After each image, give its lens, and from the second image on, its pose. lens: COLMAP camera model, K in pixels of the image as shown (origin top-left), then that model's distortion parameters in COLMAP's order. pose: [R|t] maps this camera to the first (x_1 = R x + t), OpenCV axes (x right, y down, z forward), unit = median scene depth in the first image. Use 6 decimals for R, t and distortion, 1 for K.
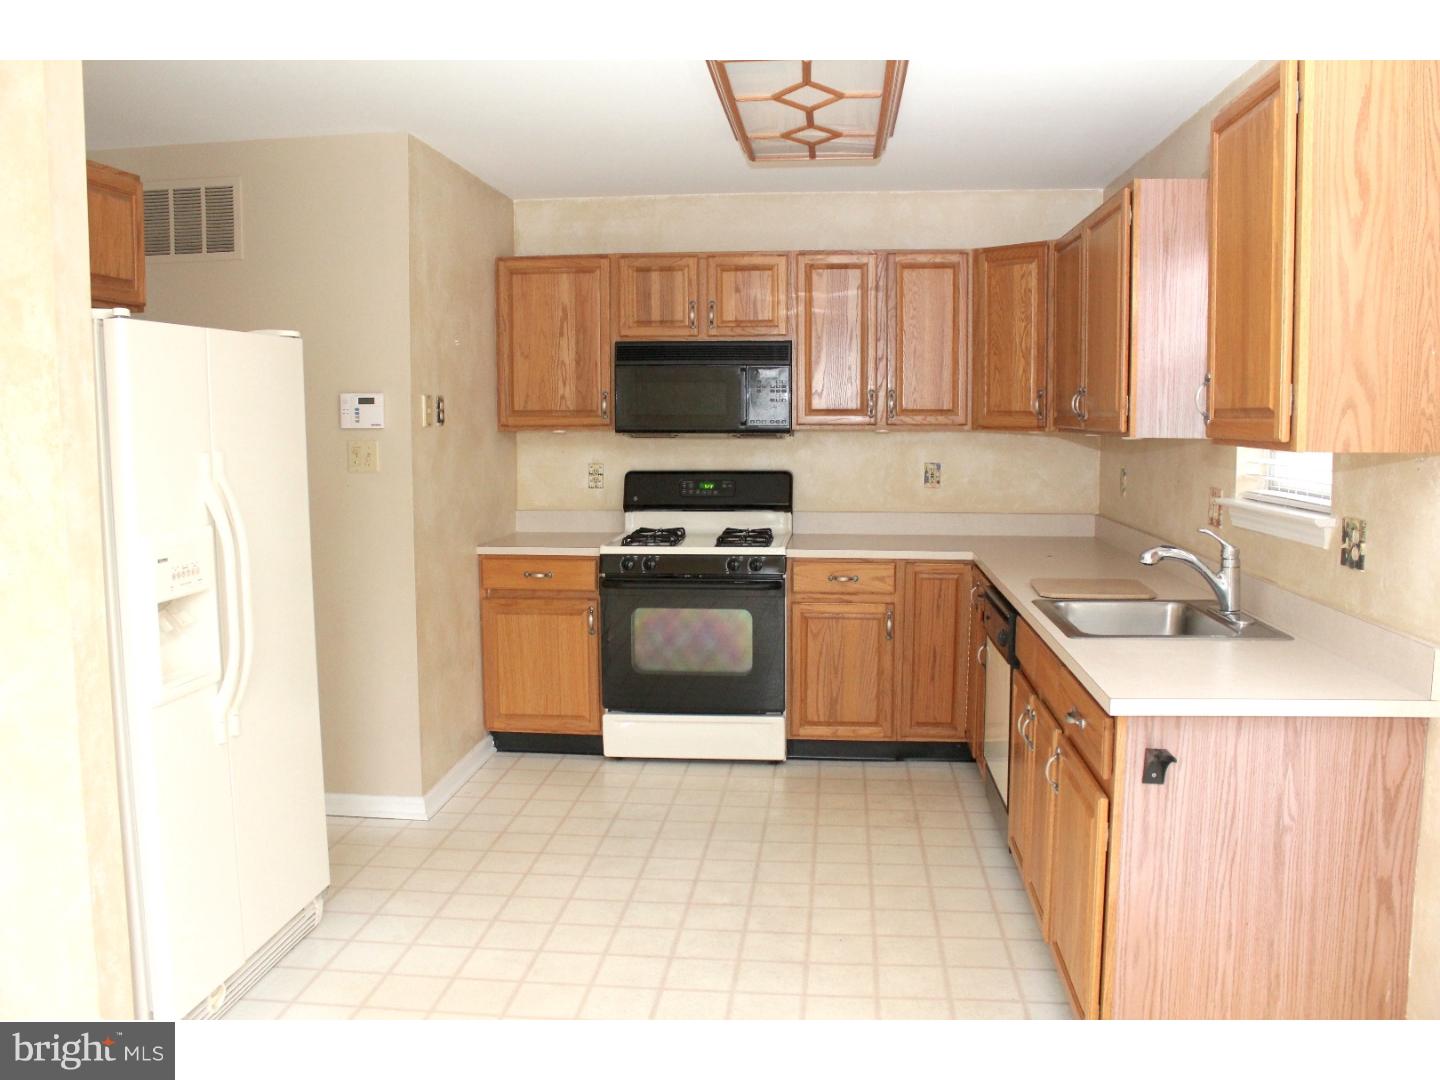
lens RADIAL K [[1211.7, 0, 716.4], [0, 1211.7, 531.9], [0, 0, 1]] dist [-0.156070, 0.138459]
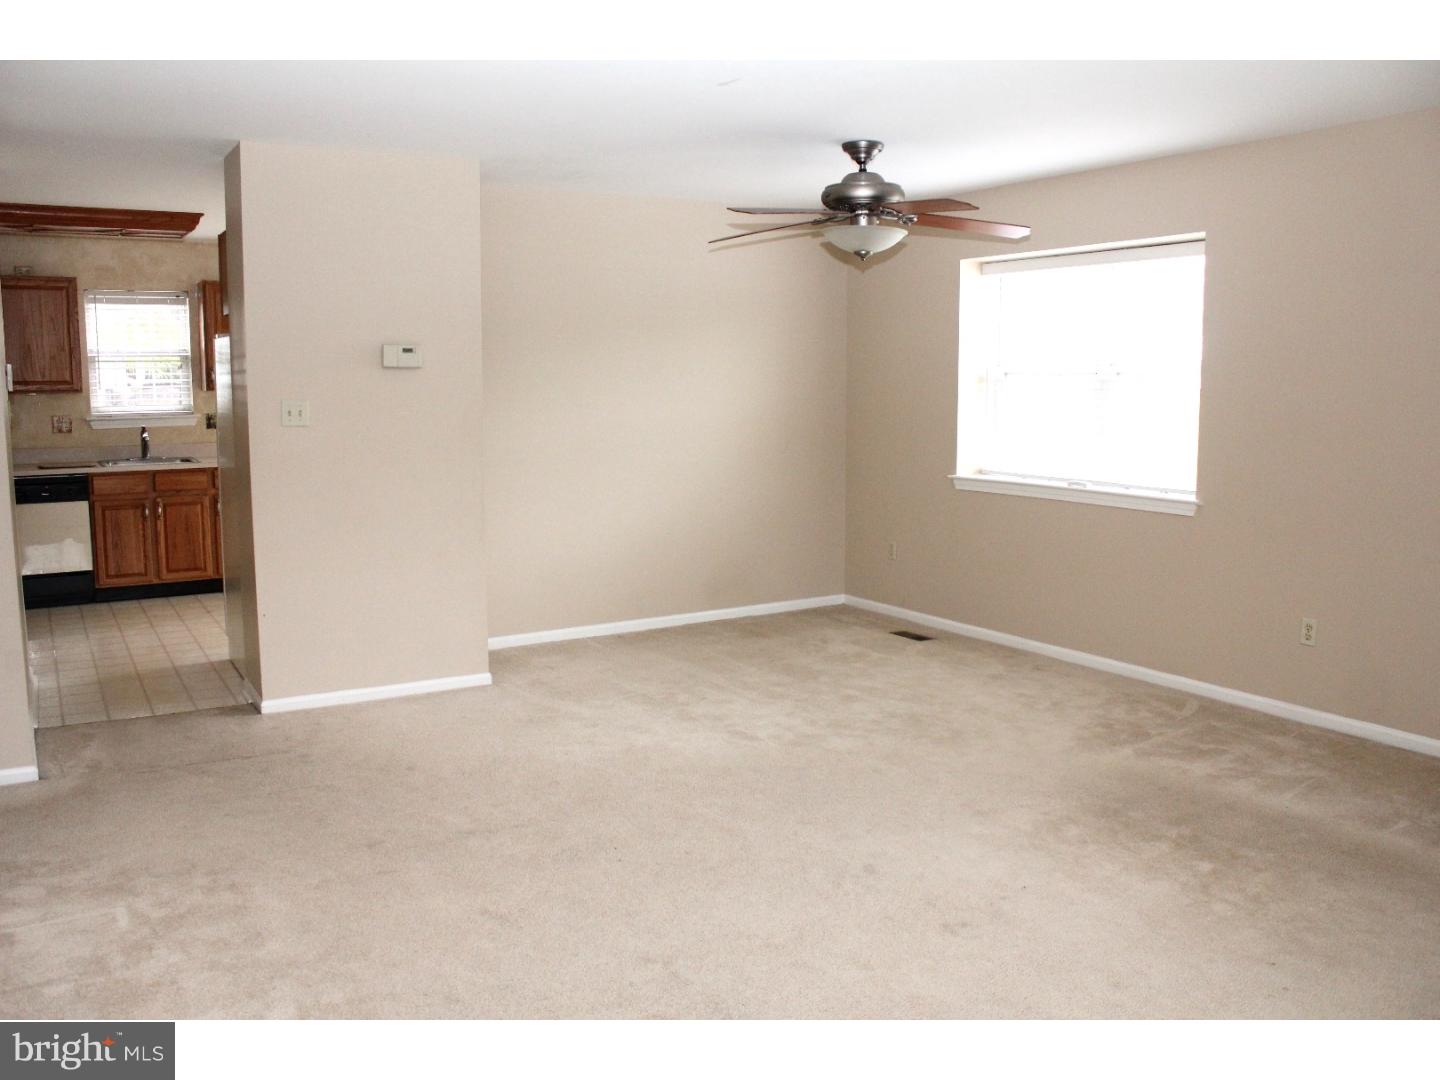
lens RADIAL K [[1211.7, 0, 717.0], [0, 1211.7, 541.8], [0, 0, 1]] dist [-0.156070, 0.138459]
pose [[-0.597695, -0.107316, 0.794509, -1.555918], [0.077787, 0.978563, 0.190695, -0.095135], [-0.797941, 0.175780, -0.576534, 0.988612]]
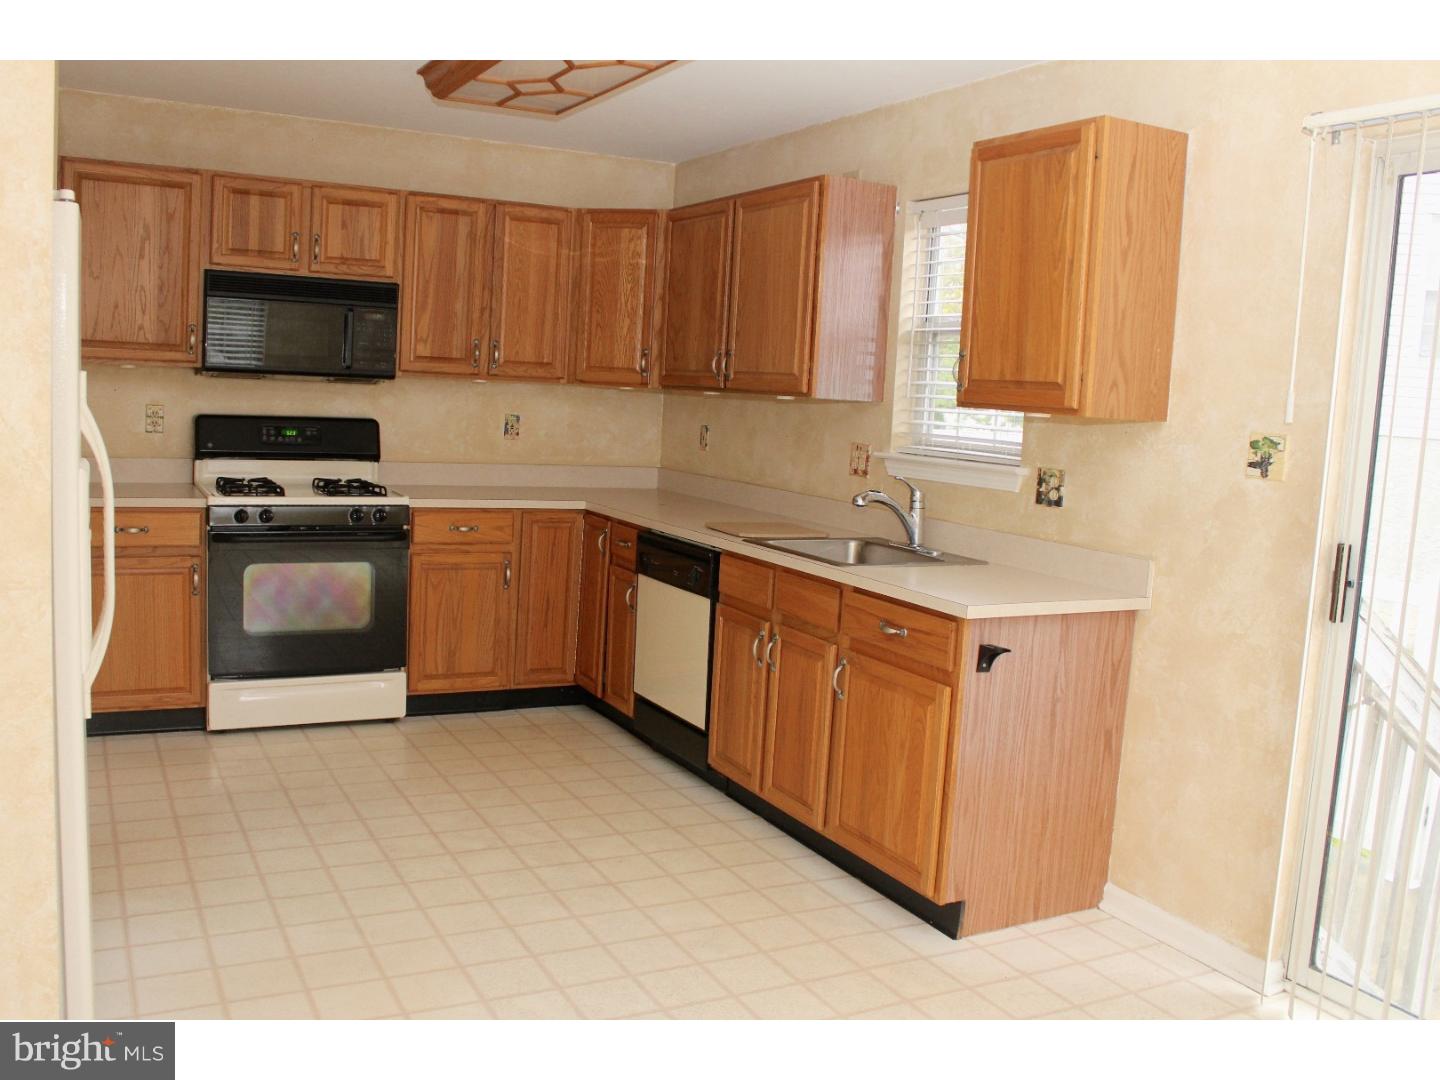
lens RADIAL K [[1304.8, 0, 721.4], [0, 1304.8, 530.3], [0, 0, 1]] dist [-0.144125, 0.093271]
pose [[0.832238, -0.013620, 0.554251, -0.307850], [-0.001792, 0.999627, 0.027256, 0.010465], [-0.554415, -0.023677, 0.831903, -0.002496]]
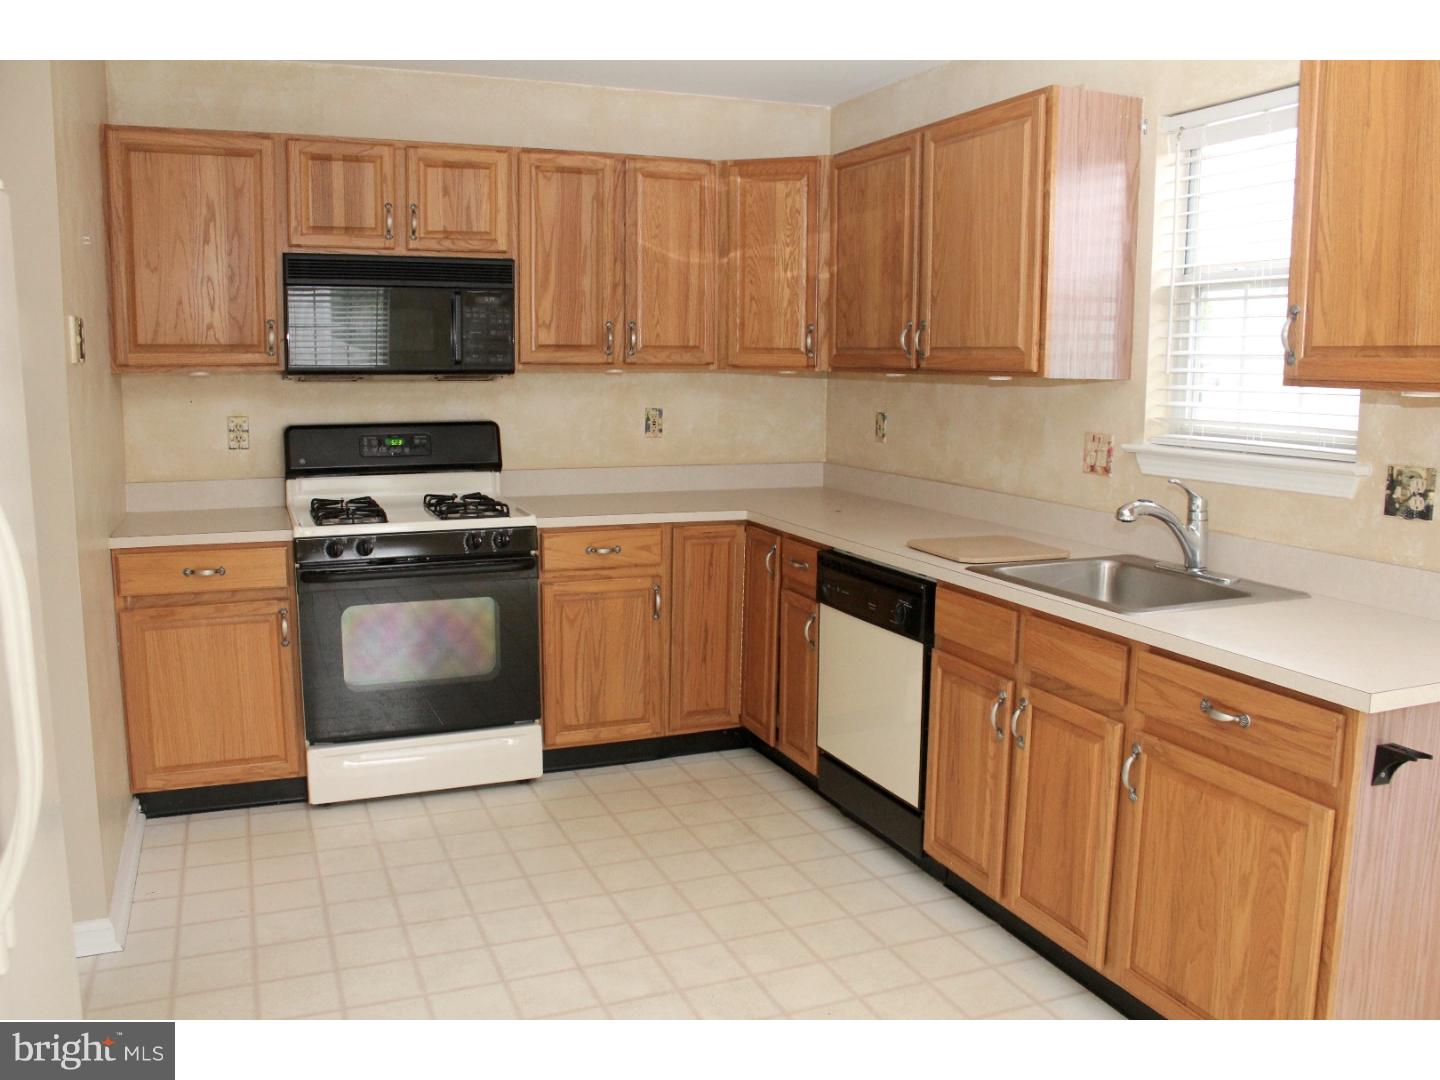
lens RADIAL K [[1211.7, 0, 721.9], [0, 1211.7, 533.1], [0, 0, 1]] dist [-0.156070, 0.138459]
pose [[0.880531, -0.057928, 0.470435, -0.210601], [0.036014, 0.997811, 0.055459, -0.015918], [-0.472618, -0.031891, 0.880690, 0.234088]]
